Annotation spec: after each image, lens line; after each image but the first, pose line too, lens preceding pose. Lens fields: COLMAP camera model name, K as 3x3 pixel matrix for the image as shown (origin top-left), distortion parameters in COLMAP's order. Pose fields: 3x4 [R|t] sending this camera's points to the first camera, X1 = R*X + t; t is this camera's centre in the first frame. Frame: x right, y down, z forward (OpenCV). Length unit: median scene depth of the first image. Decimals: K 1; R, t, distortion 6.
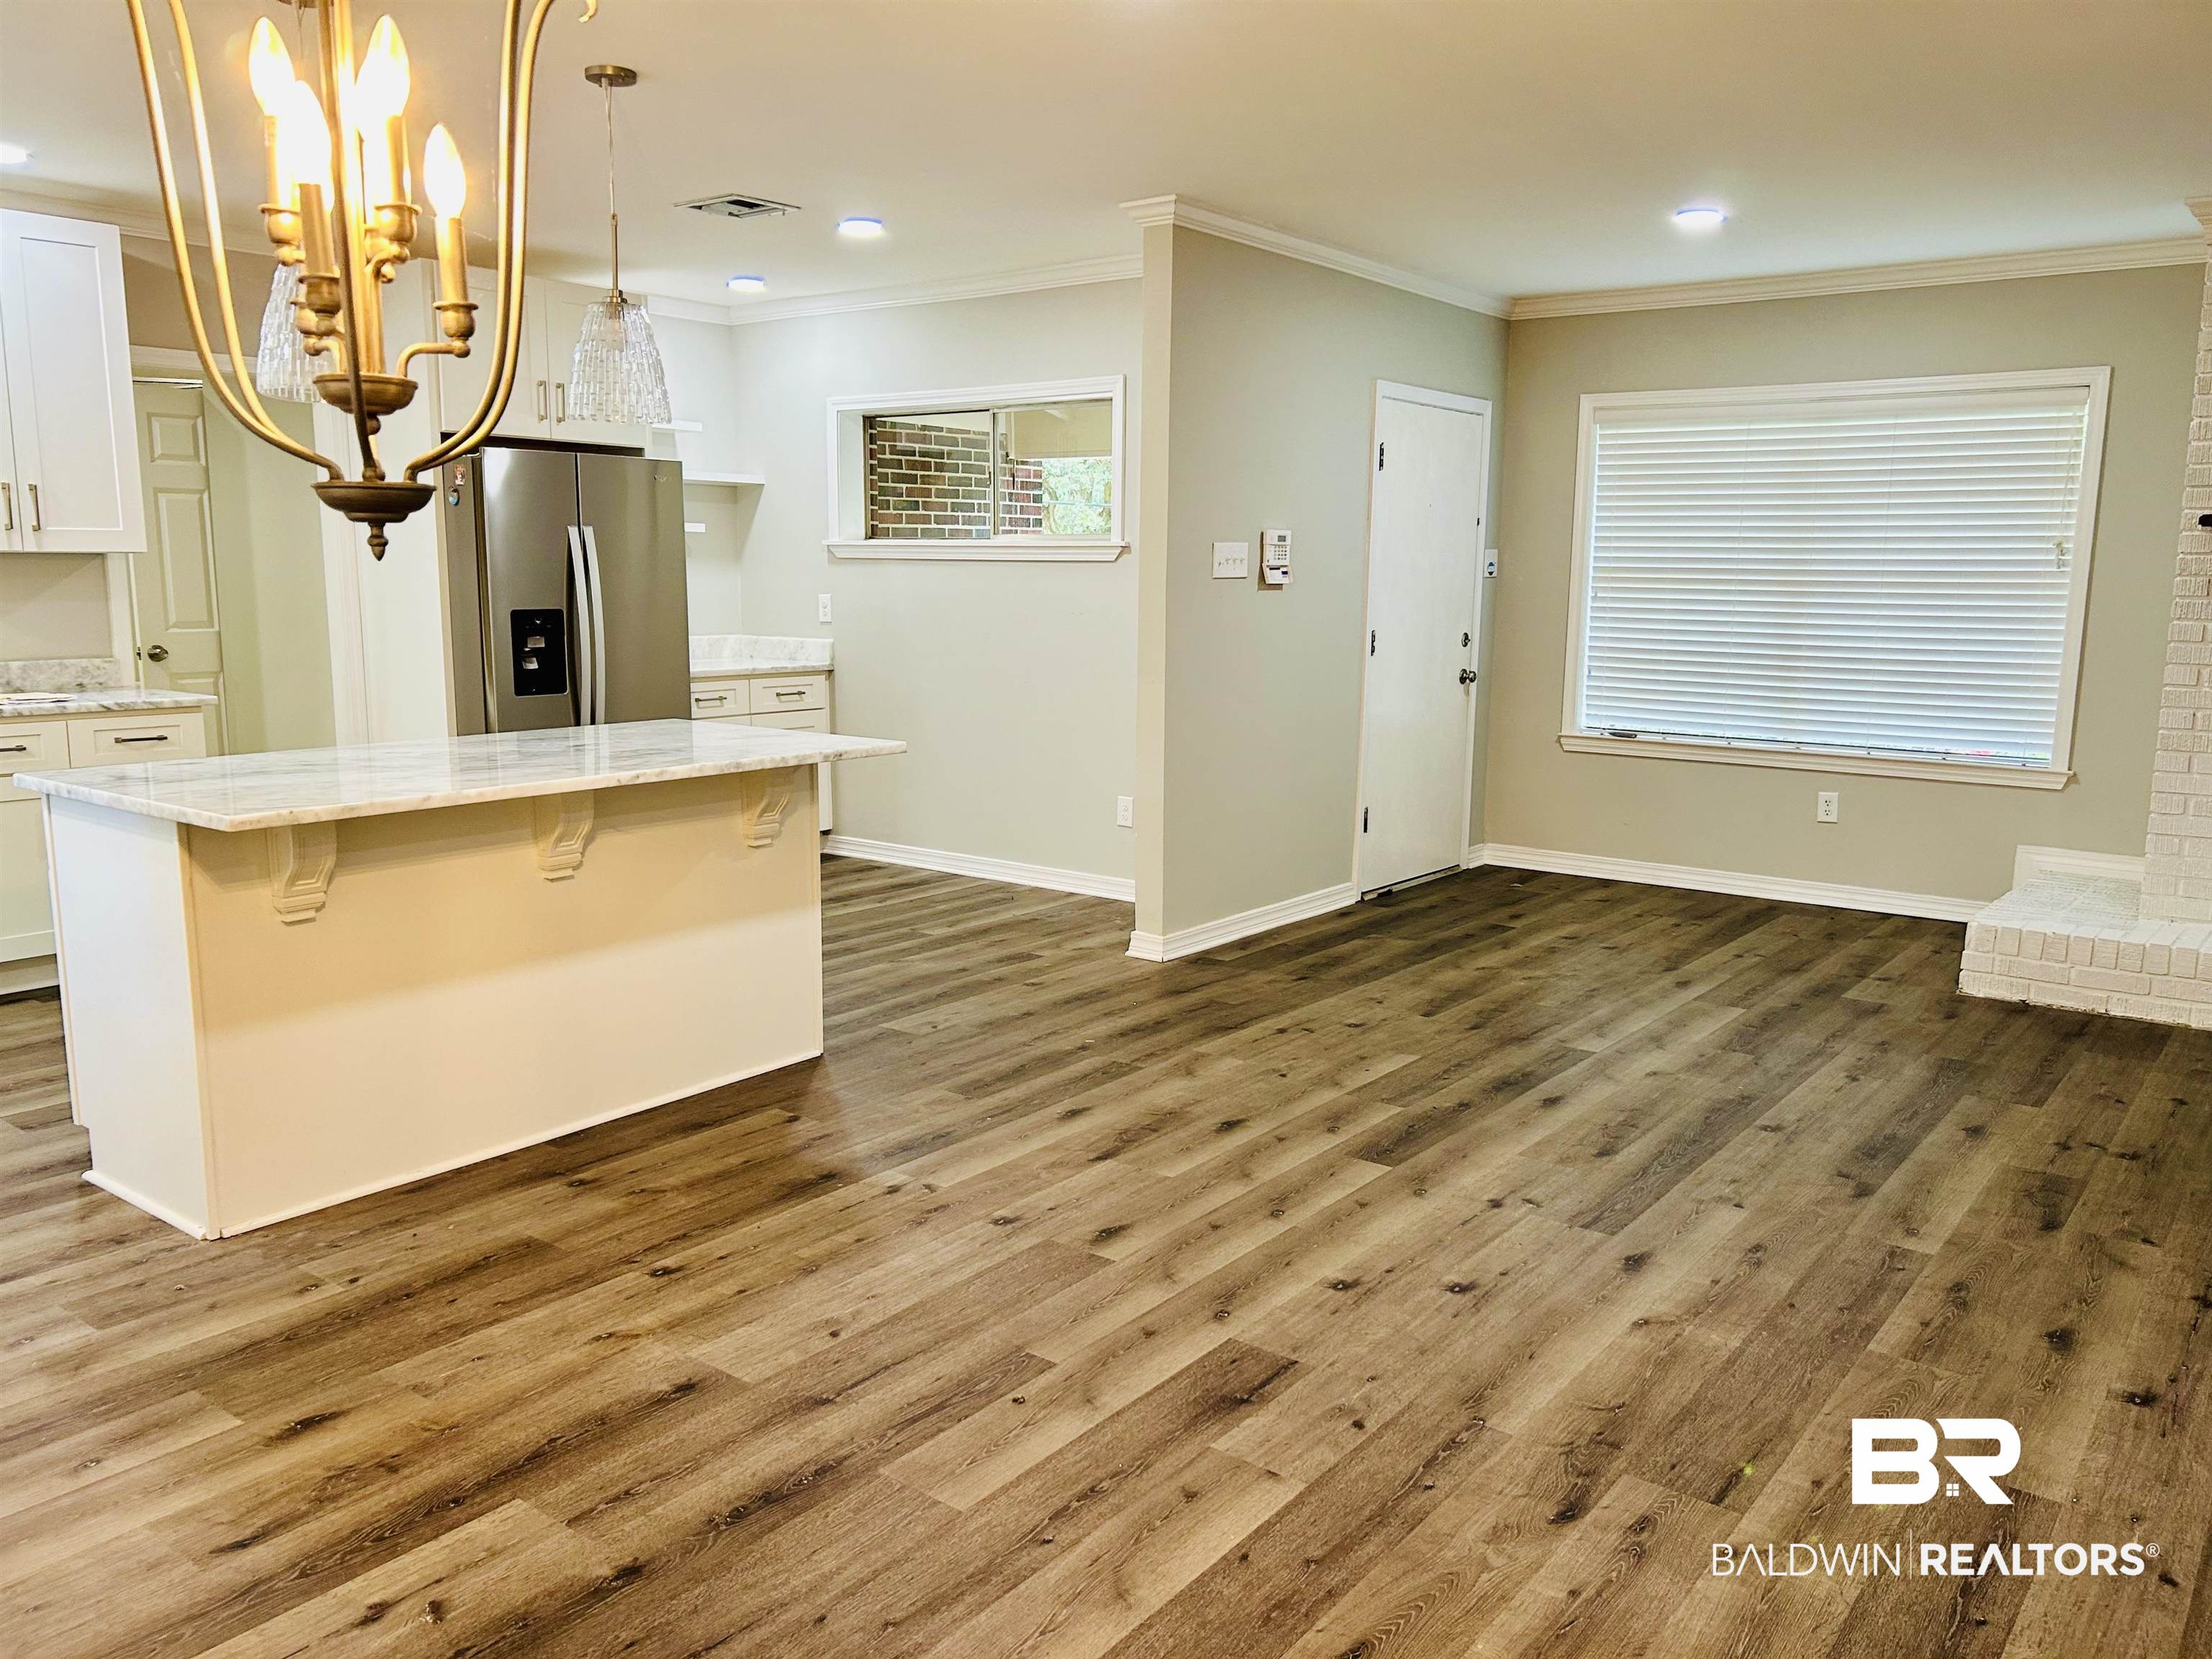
lens RADIAL K [[1669.5, 0, 1104.9], [0, 1669.5, 838.0], [0, 0, 1]] dist [0.058409, -0.067331]
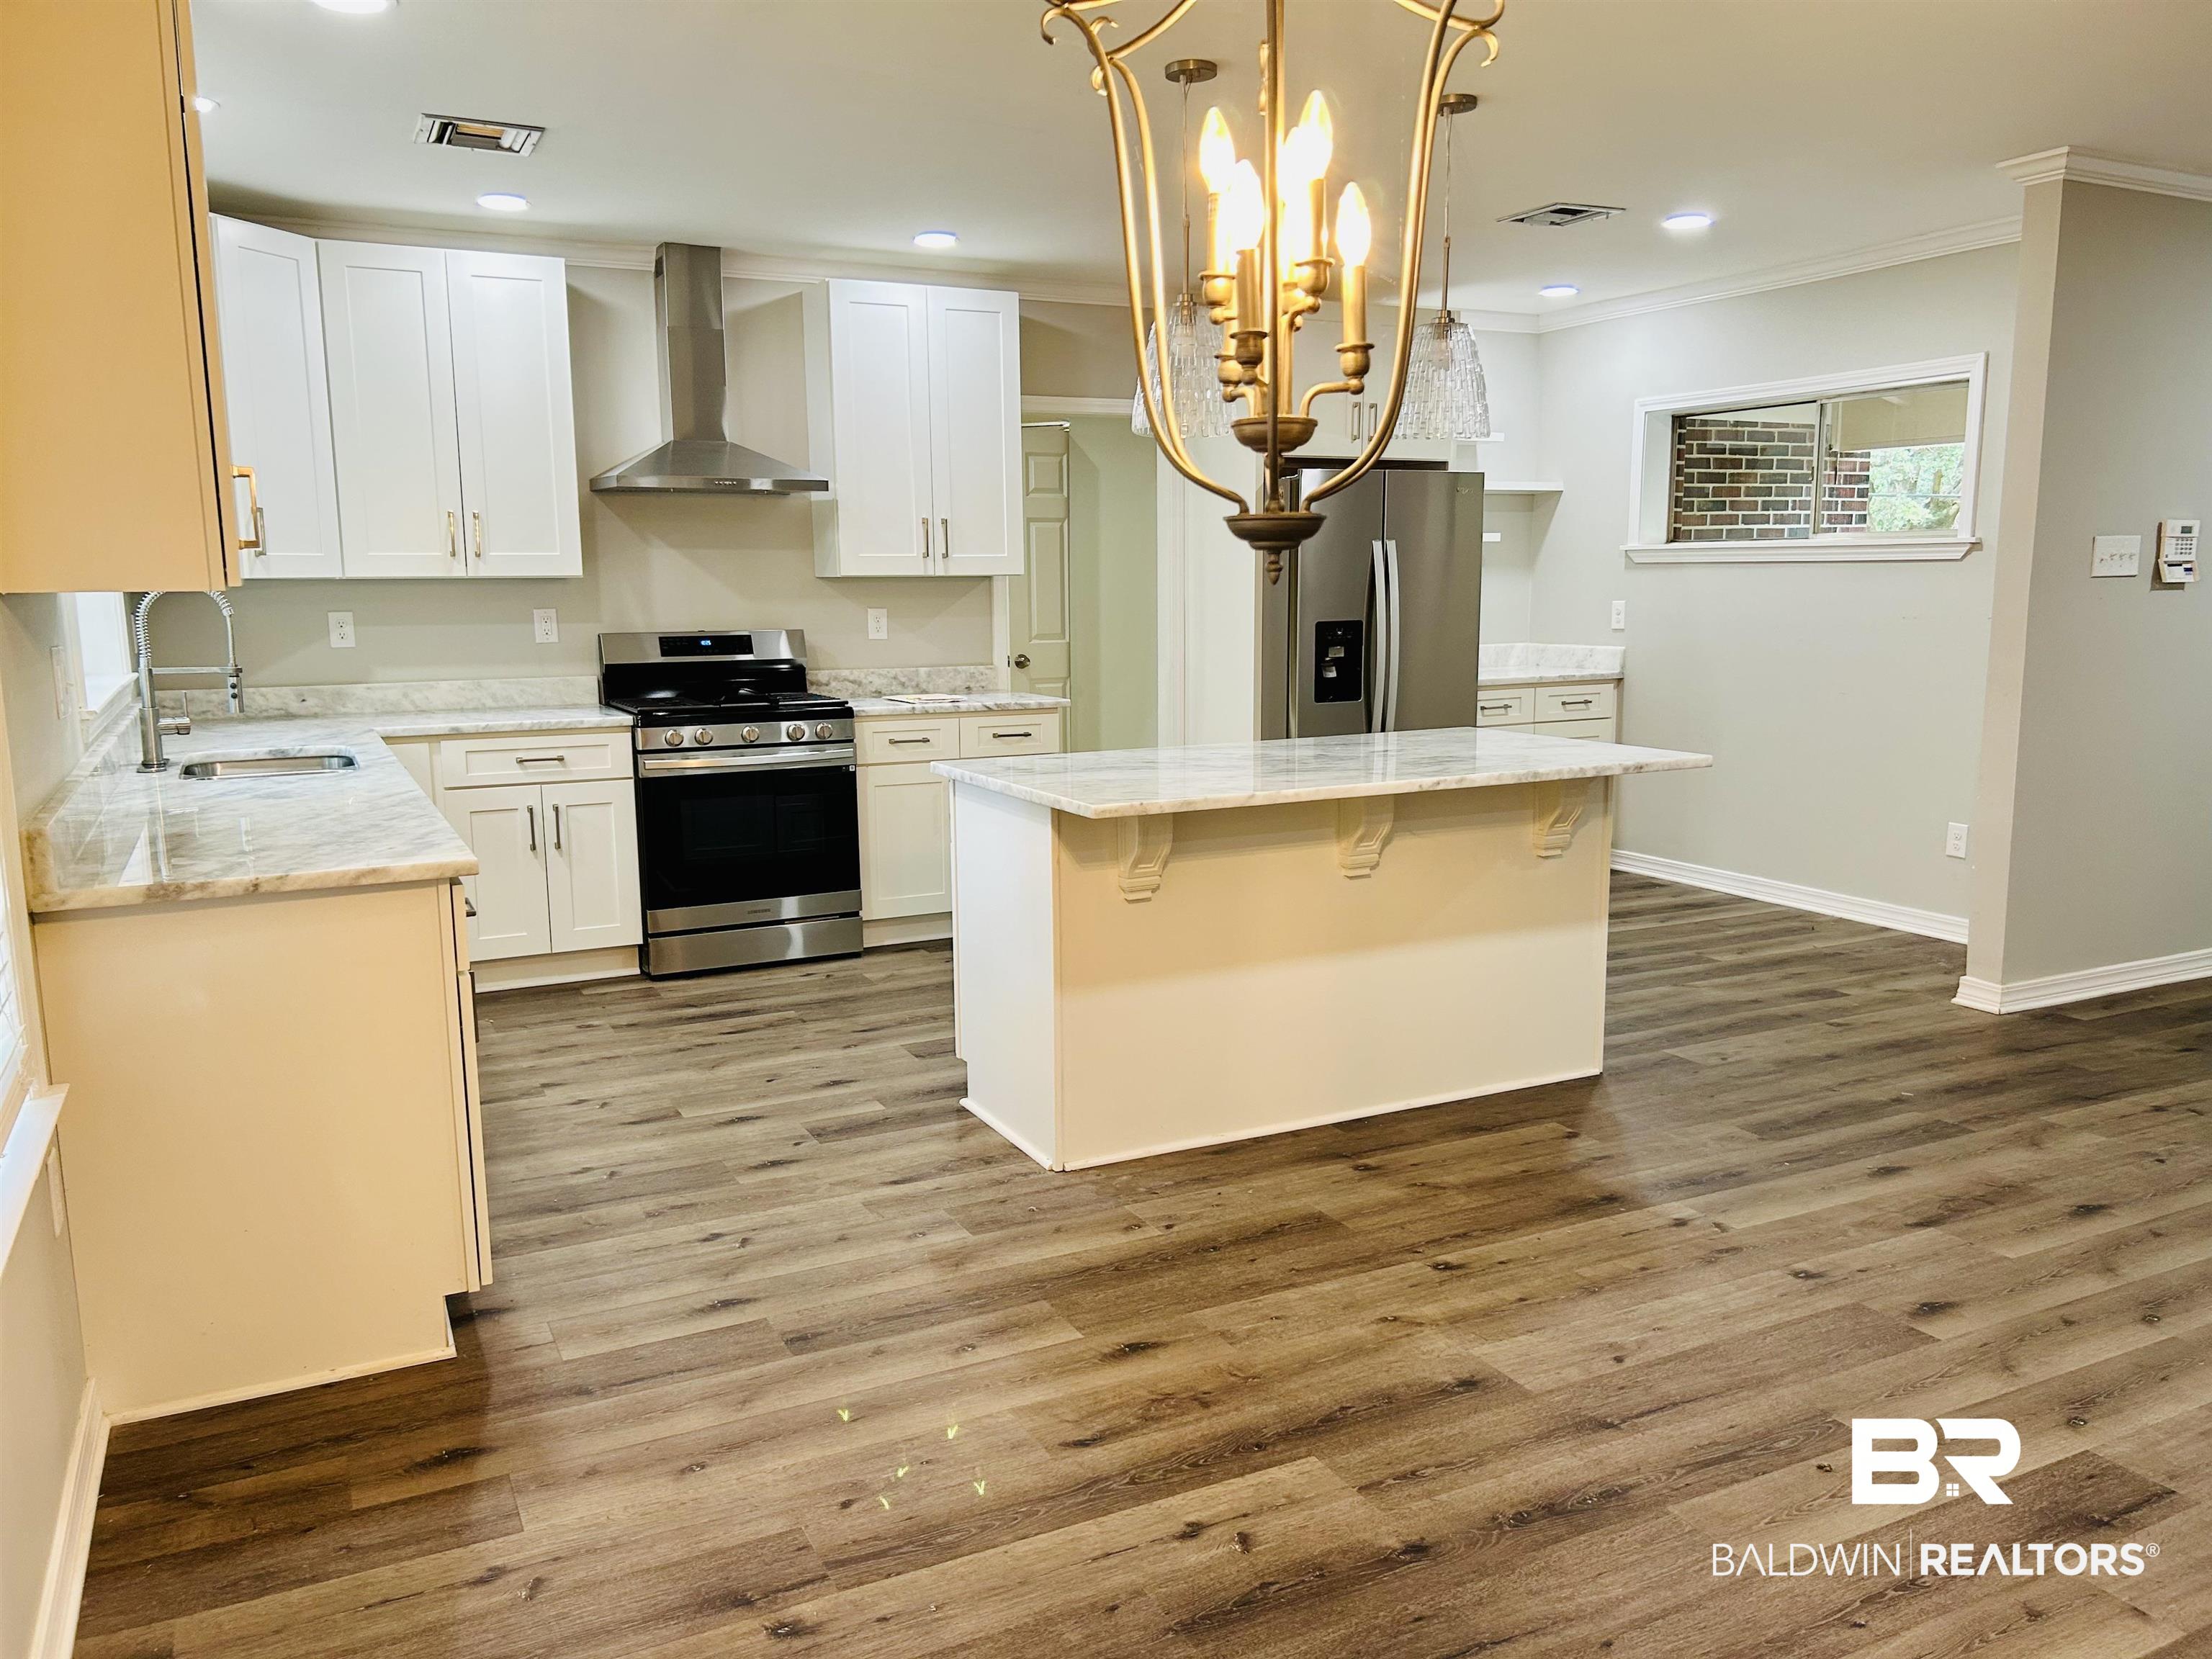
lens RADIAL K [[1669.5, 0, 1106.3], [0, 1669.5, 838.6], [0, 0, 1]] dist [0.058409, -0.067331]
pose [[0.901541, 0.052061, -0.429551, -0.018207], [-0.053684, 0.998523, 0.008347, -0.000126], [0.429351, 0.015535, 0.903004, -0.014735]]
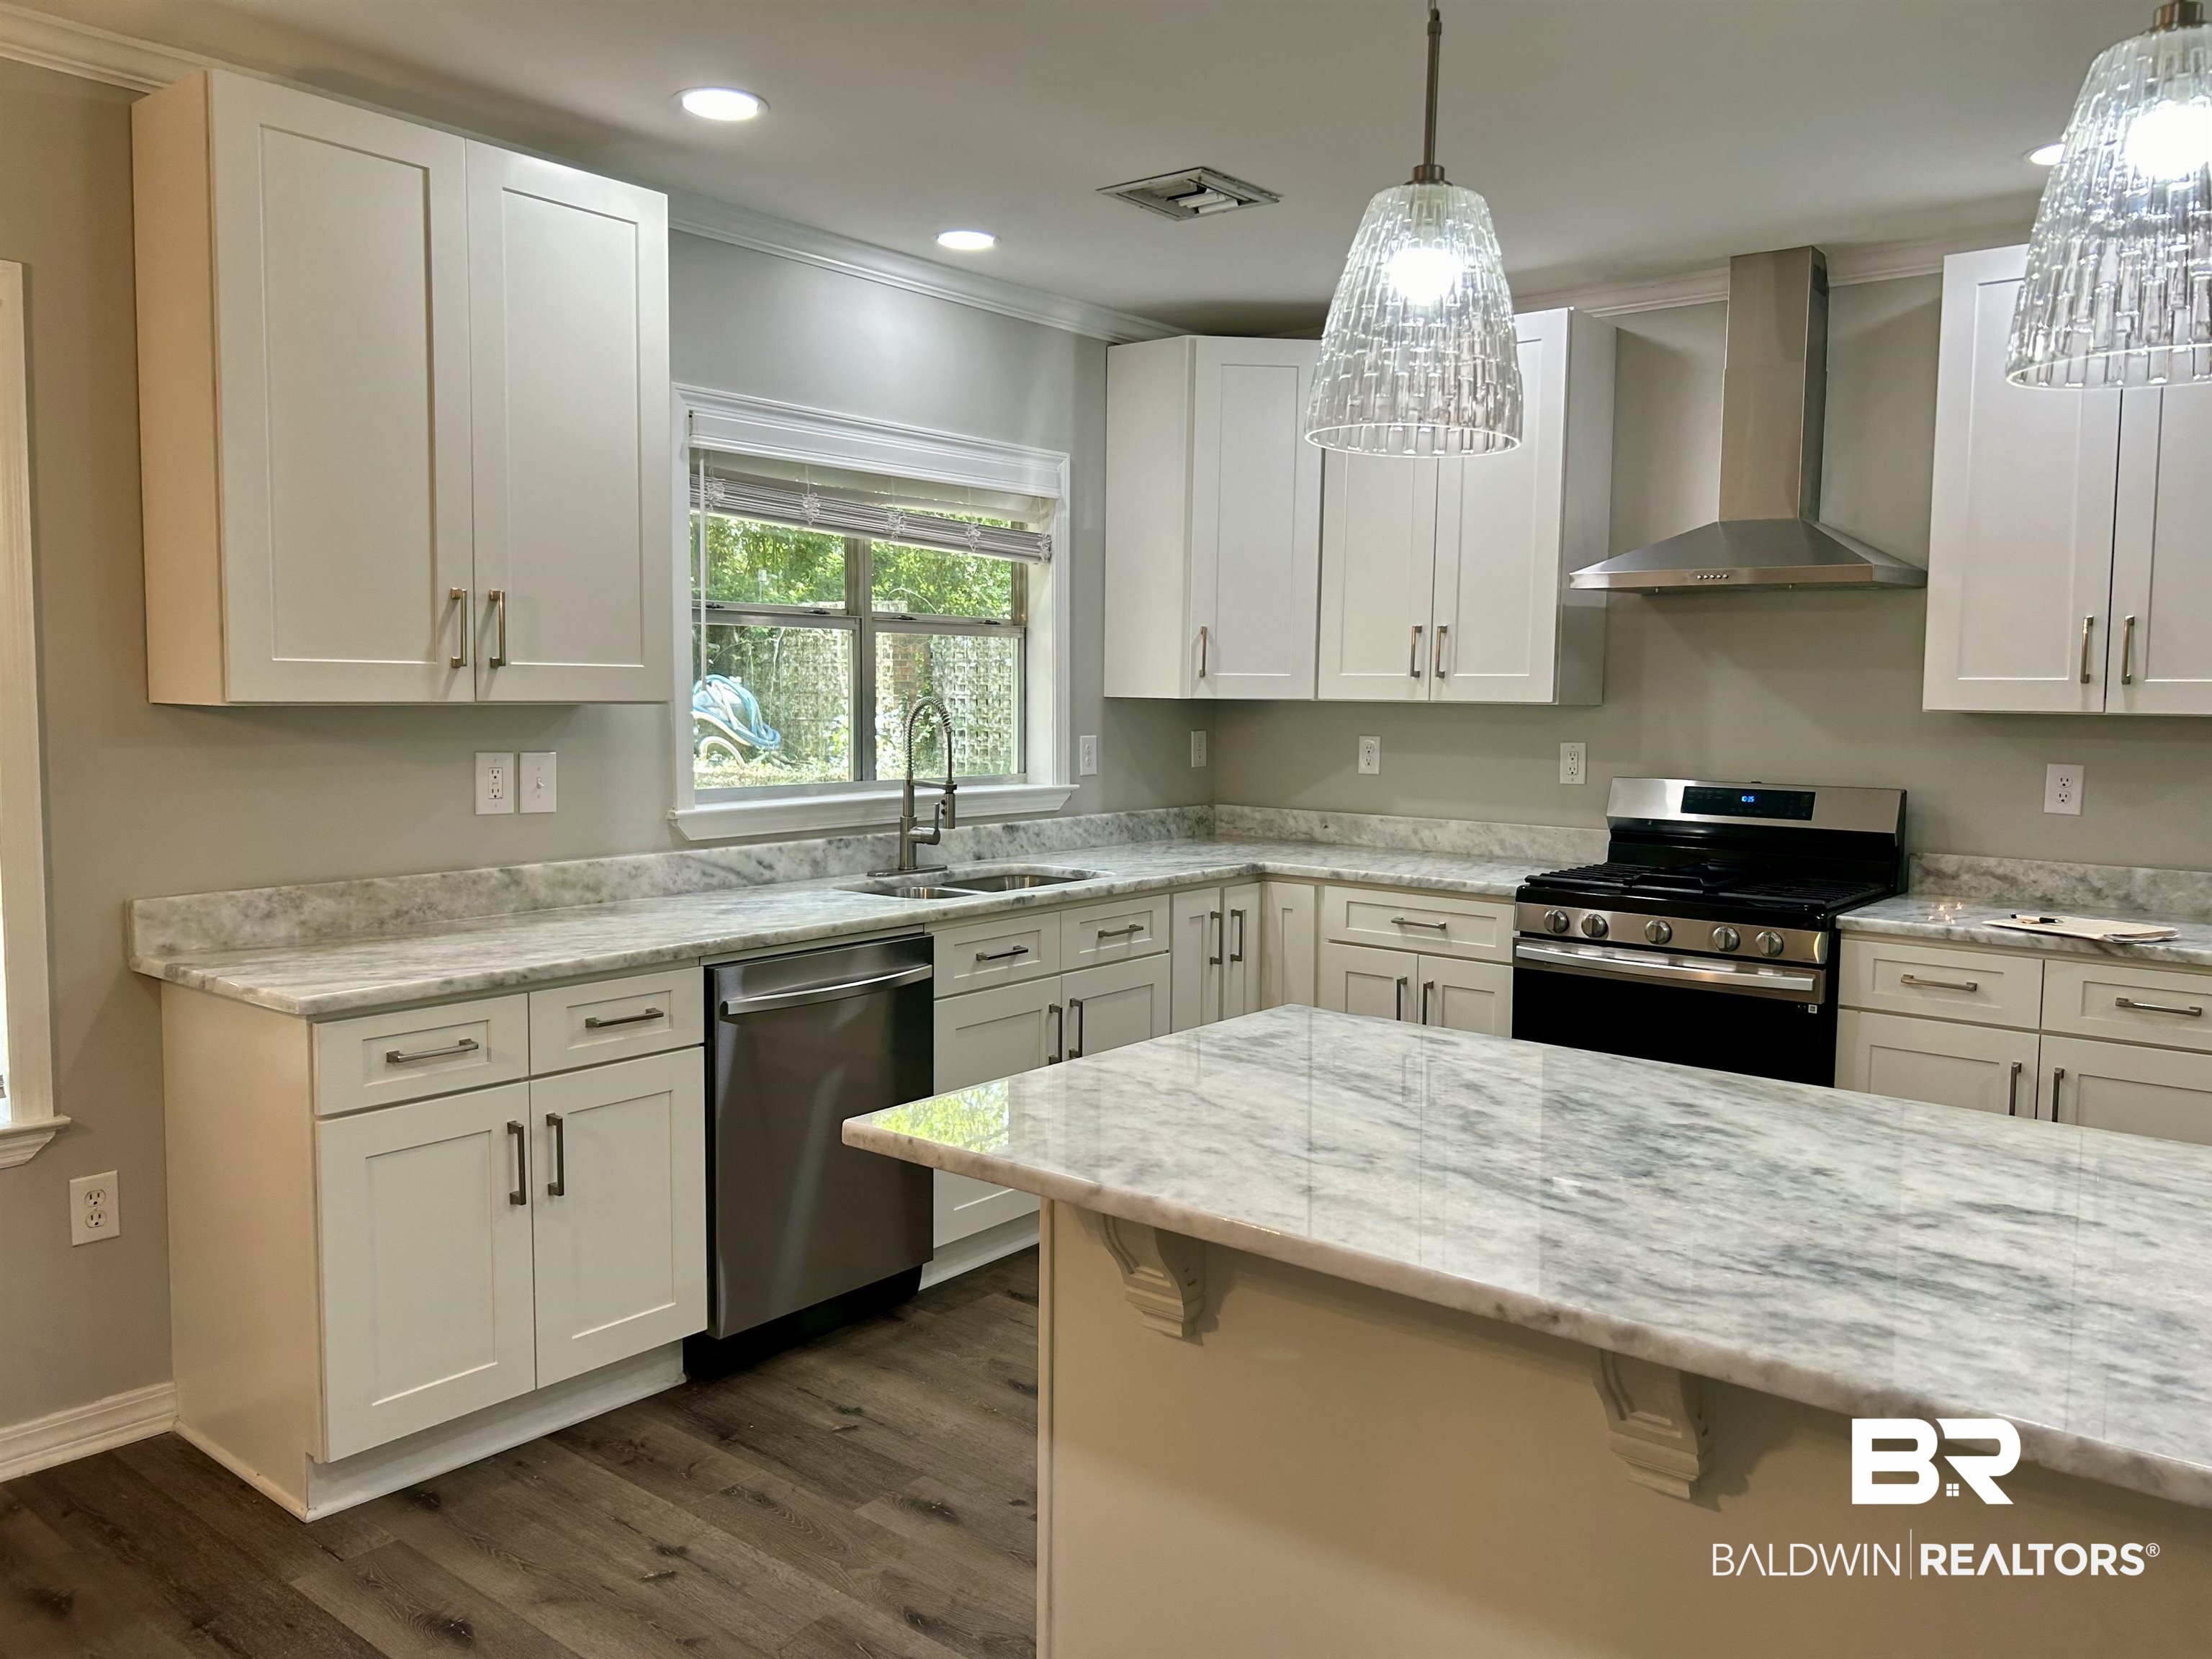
lens RADIAL K [[1669.5, 0, 1124.5], [0, 1669.5, 806.1], [0, 0, 1]] dist [0.058409, -0.067331]
pose [[-0.020036, 0.064440, -0.997720, 0.085606], [-0.173255, 0.982599, 0.066942, -0.147369], [0.984673, 0.174202, -0.008522, 0.836566]]
